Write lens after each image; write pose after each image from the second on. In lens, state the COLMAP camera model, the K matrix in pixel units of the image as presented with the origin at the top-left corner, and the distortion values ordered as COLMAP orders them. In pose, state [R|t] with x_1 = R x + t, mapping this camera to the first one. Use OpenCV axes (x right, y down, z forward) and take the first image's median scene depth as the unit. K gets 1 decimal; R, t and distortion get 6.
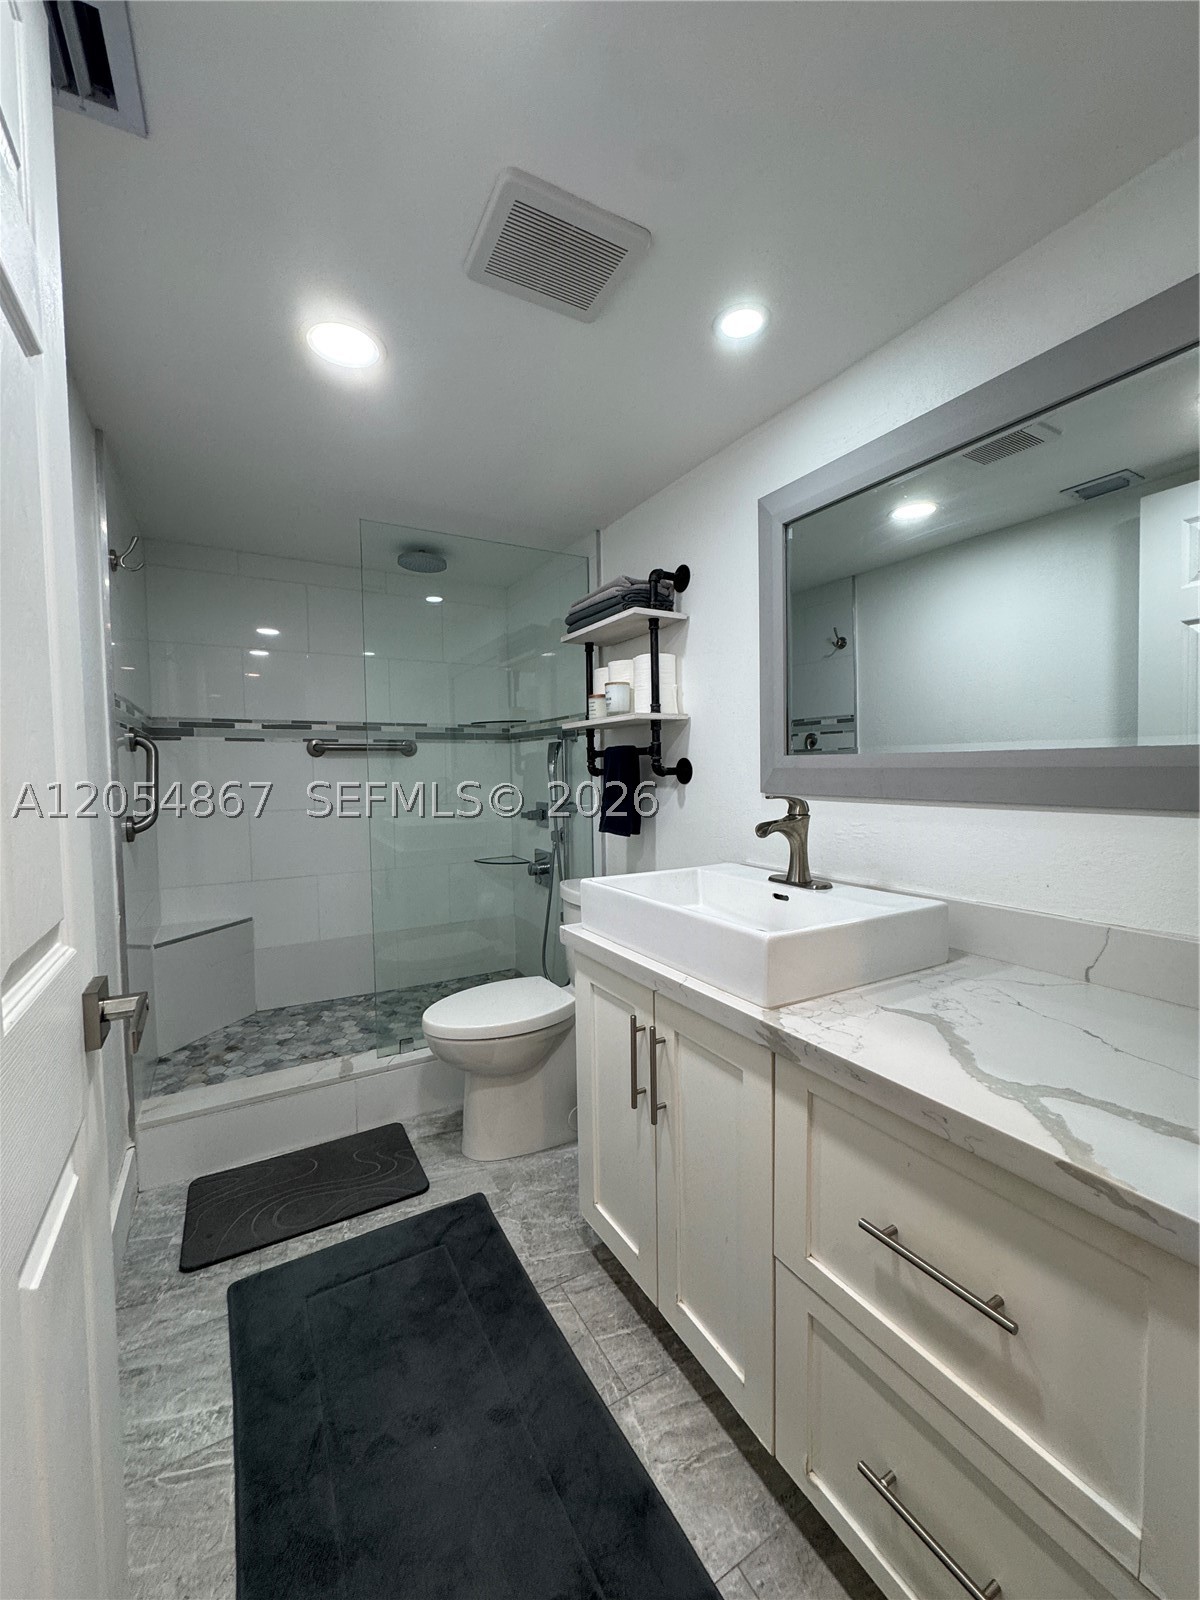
lens RADIAL K [[637.8, 0, 597.1], [0, 637.8, 797.9], [0, 0, 1]] dist [-0.002742, 0.000486]
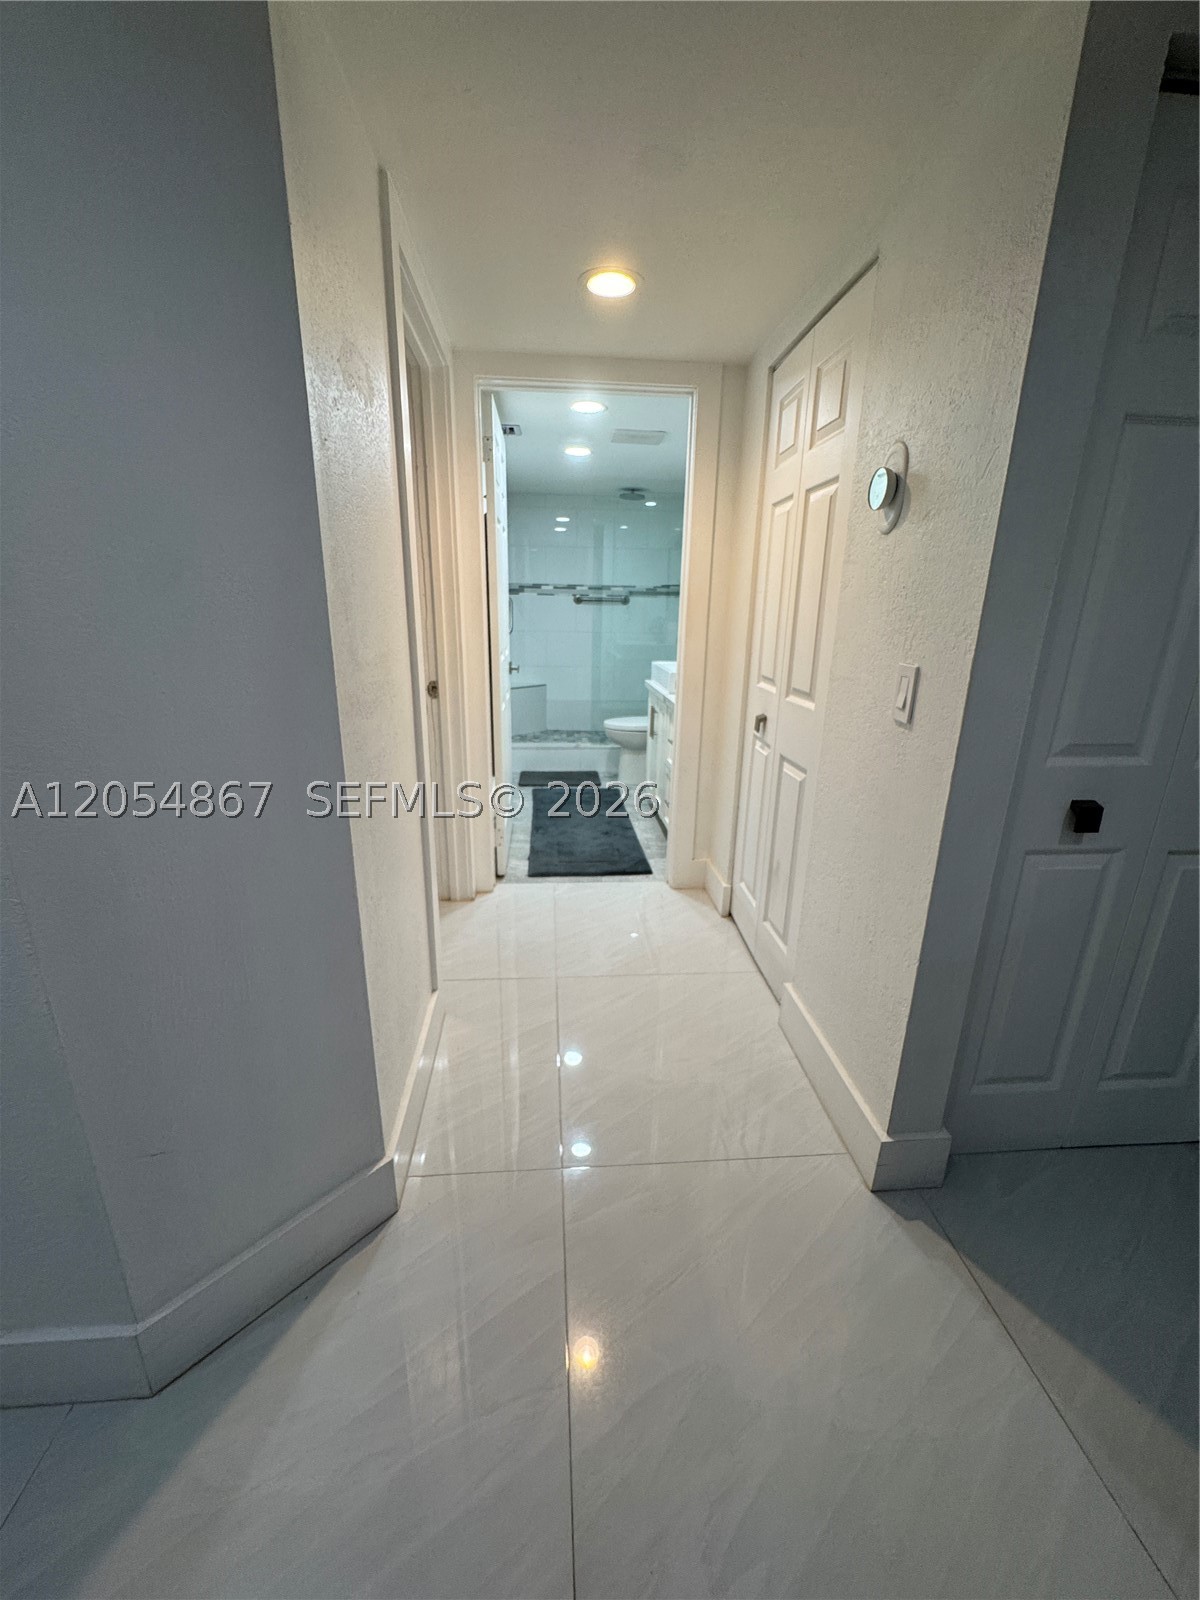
lens RADIAL K [[640.9, 0, 601.8], [0, 640.9, 797.4], [0, 0, 1]] dist [-0.001116, 0.000144]
pose [[0.904480, 0.151158, -0.398832, 0.488270], [-0.051426, 0.966921, 0.249838, 0.013771], [0.423404, -0.205463, 0.882334, -0.803998]]
